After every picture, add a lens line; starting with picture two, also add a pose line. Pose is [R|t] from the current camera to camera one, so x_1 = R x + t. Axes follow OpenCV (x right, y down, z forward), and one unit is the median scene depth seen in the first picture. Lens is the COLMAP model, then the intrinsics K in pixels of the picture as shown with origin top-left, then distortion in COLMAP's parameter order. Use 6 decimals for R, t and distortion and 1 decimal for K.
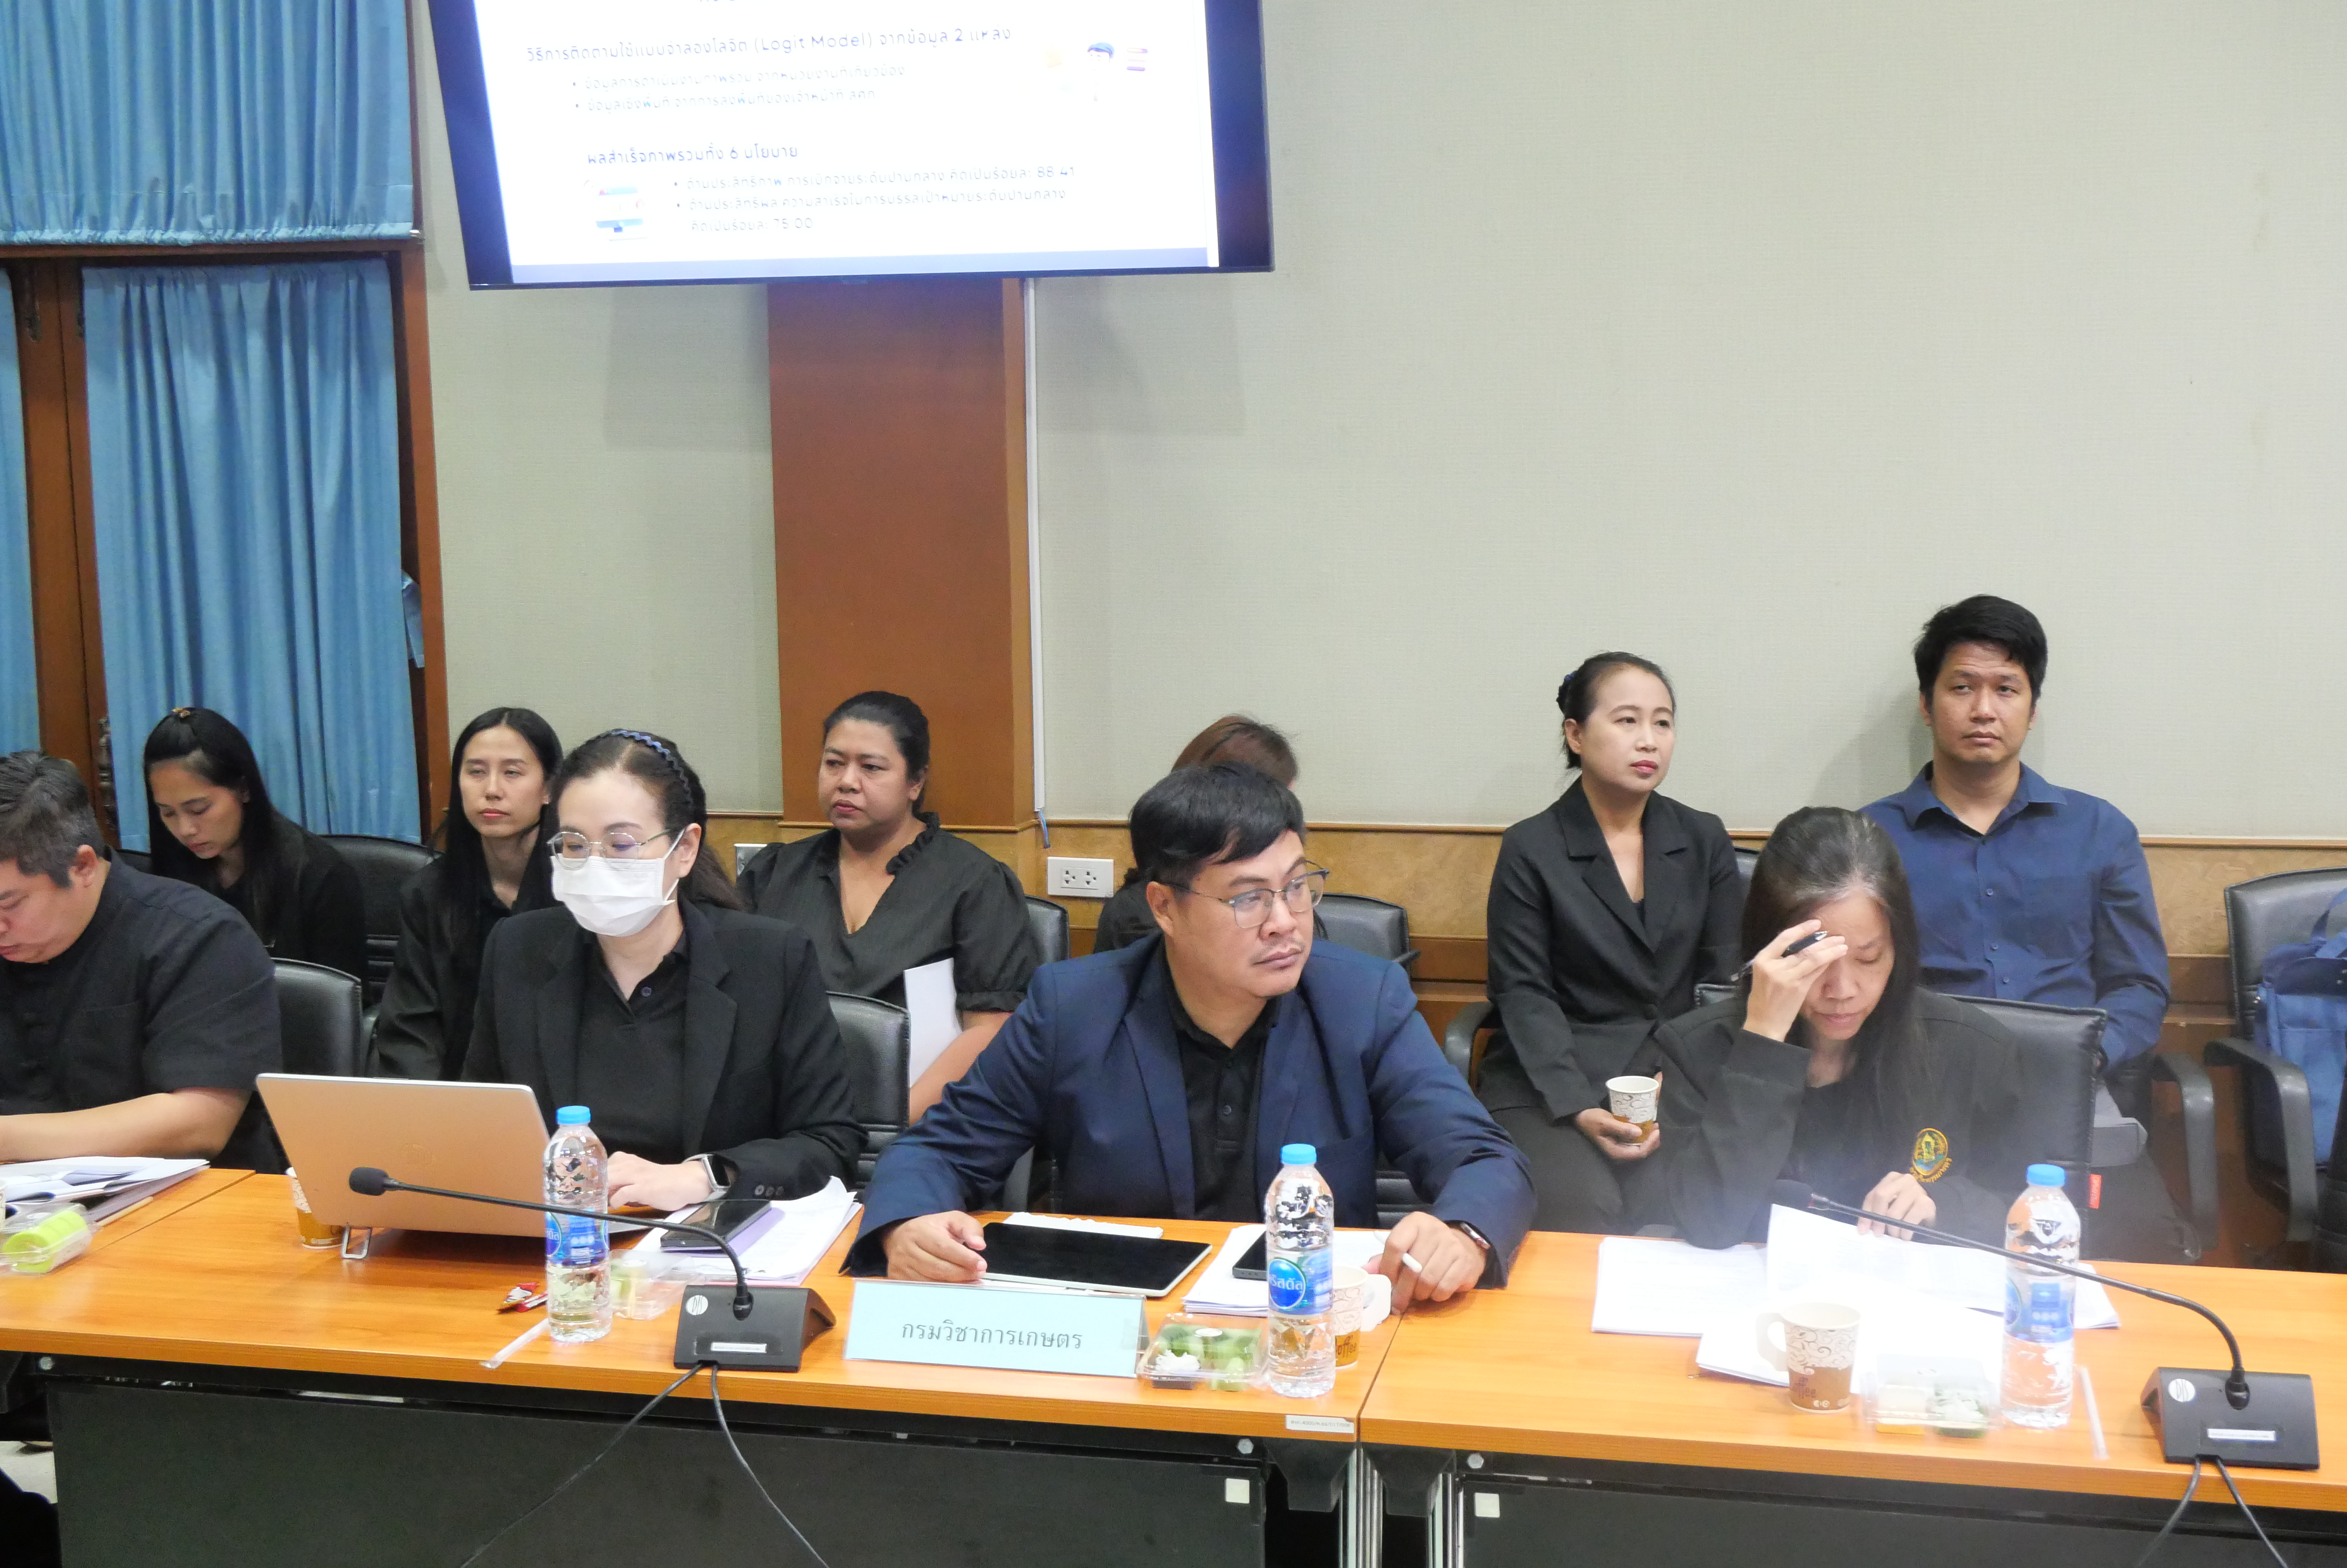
lens RADIAL K [[2694.1, 0, 1173.8], [0, 2694.1, 800.9], [0, 0, 1]] dist [0.135698, 0.000000]
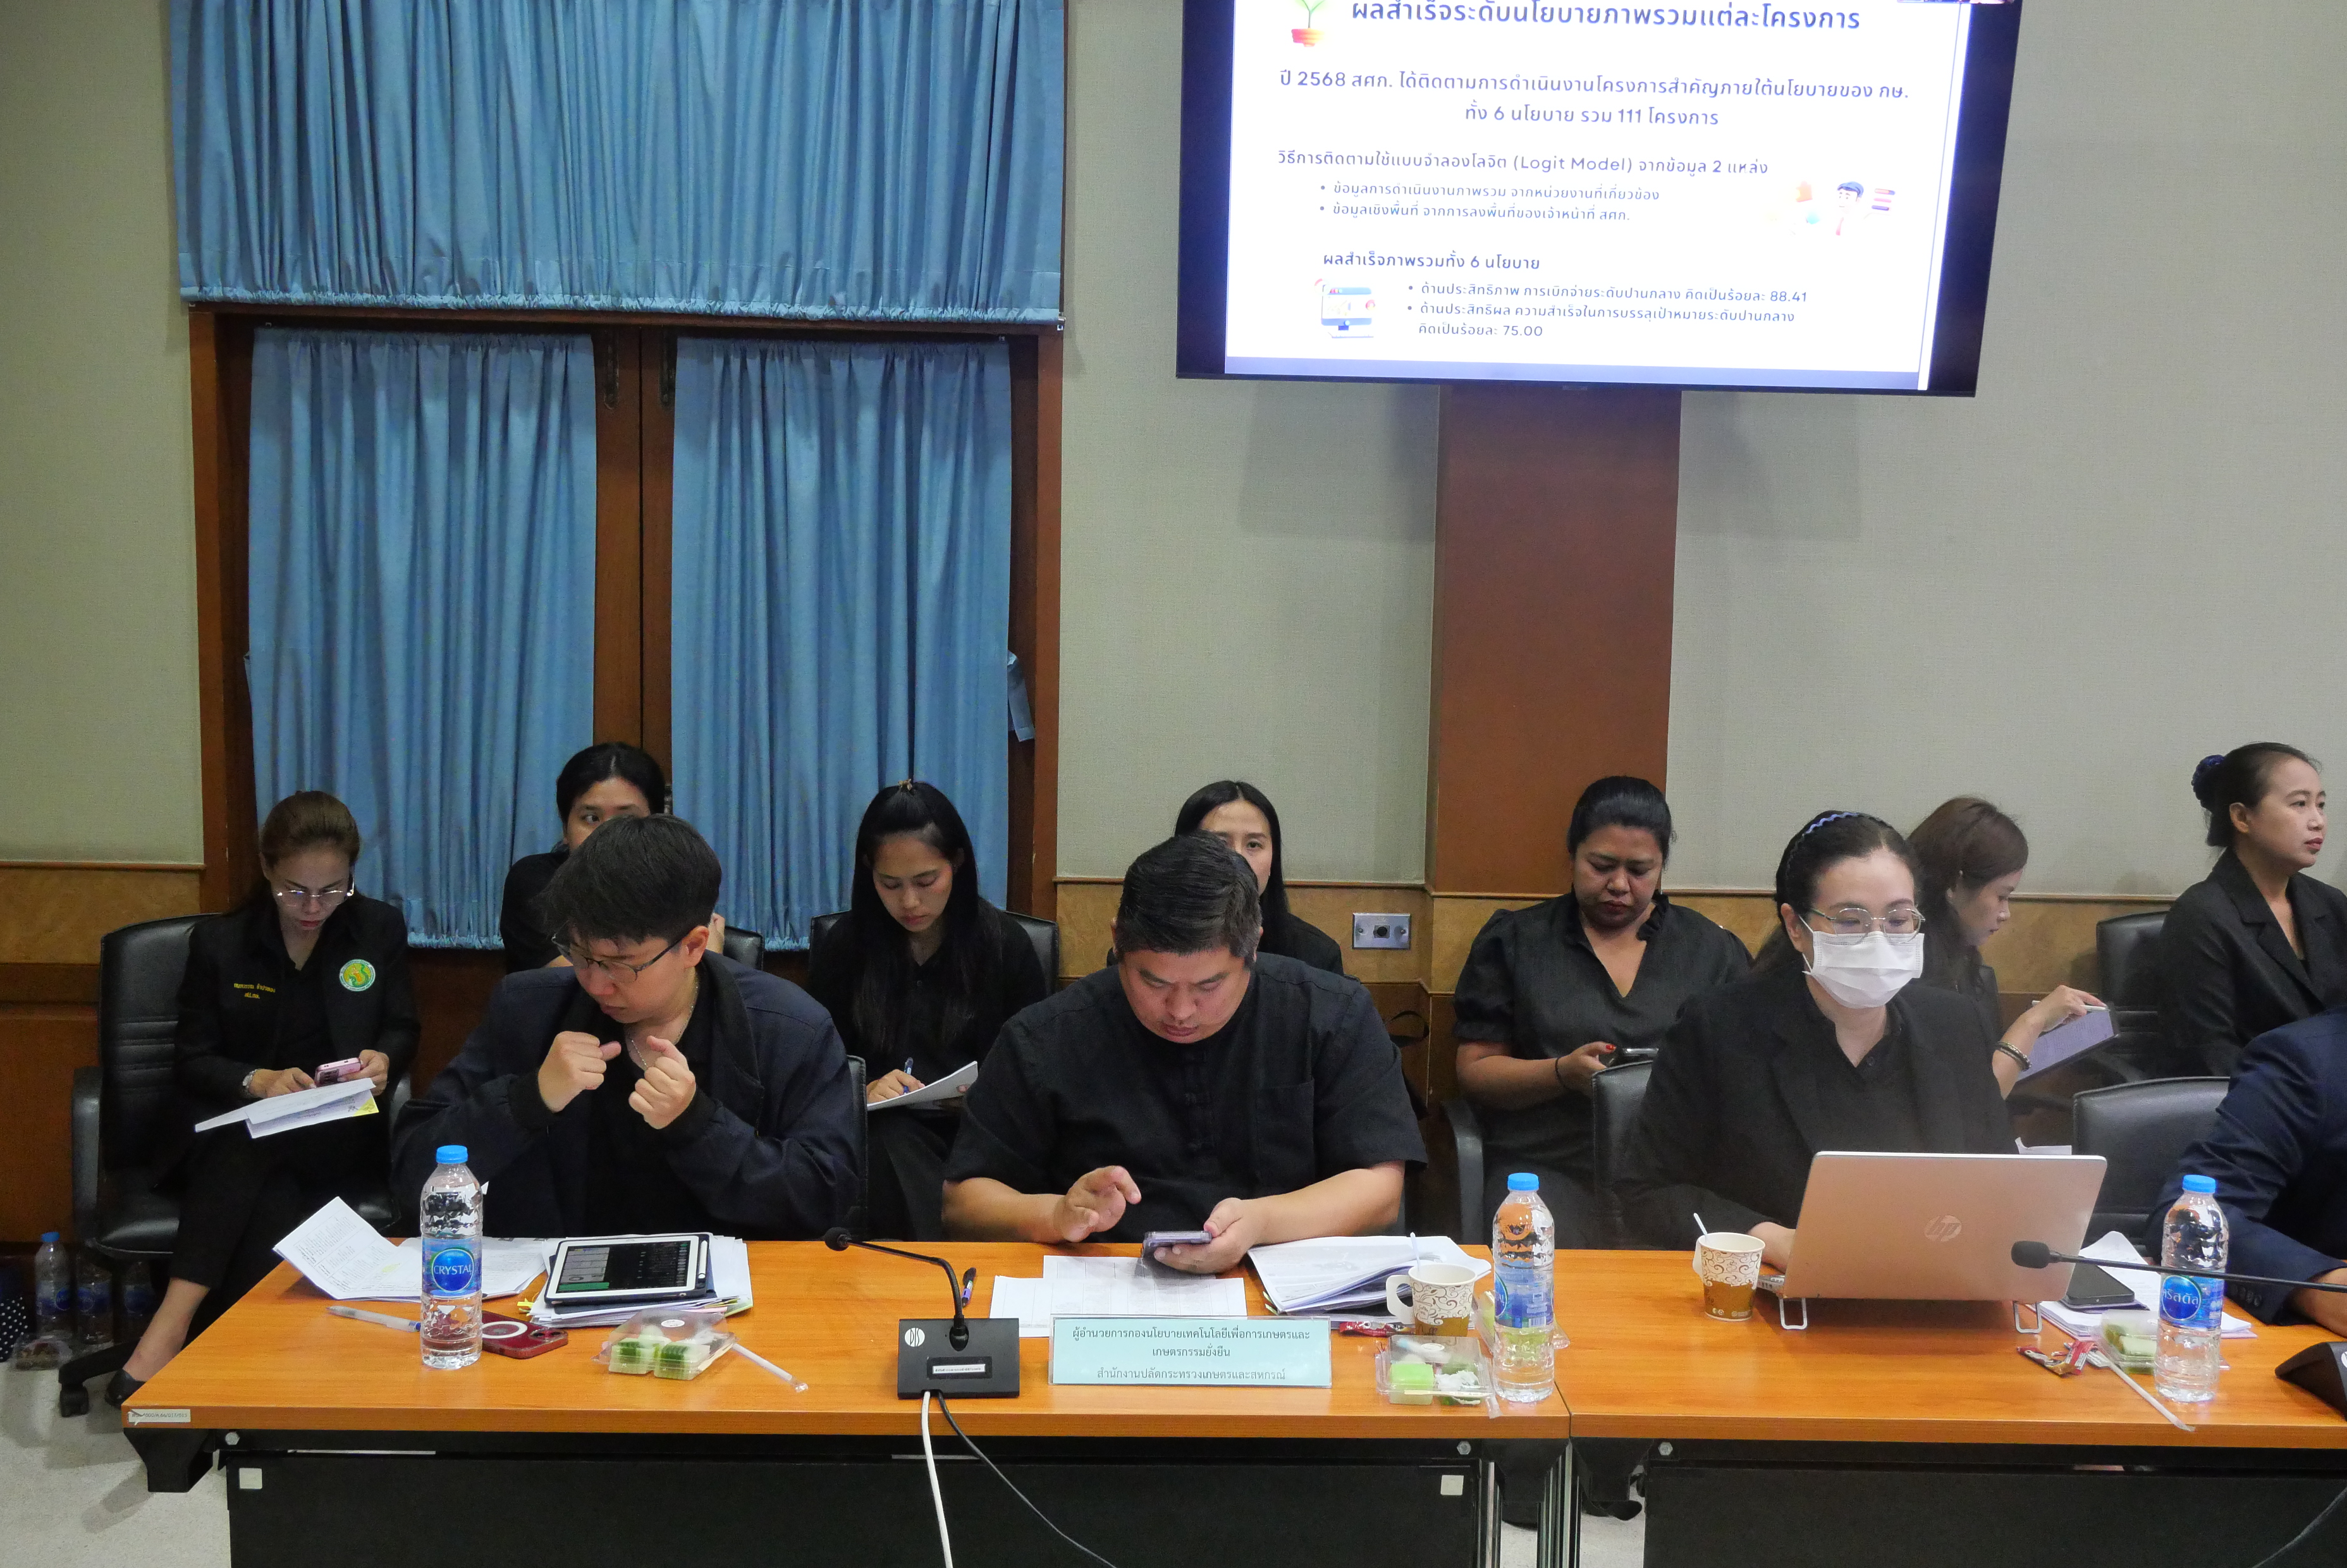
lens RADIAL K [[2366.3, 0, 1173.4], [0, 2366.3, 863.7], [0, 0, 1]] dist [0.050613, 0.000000]
pose [[0.959143, -0.000384, 0.282920, -0.484244], [-0.000269, 0.999997, 0.002270, -0.005178], [-0.282920, -0.002253, 0.959141, 0.132713]]
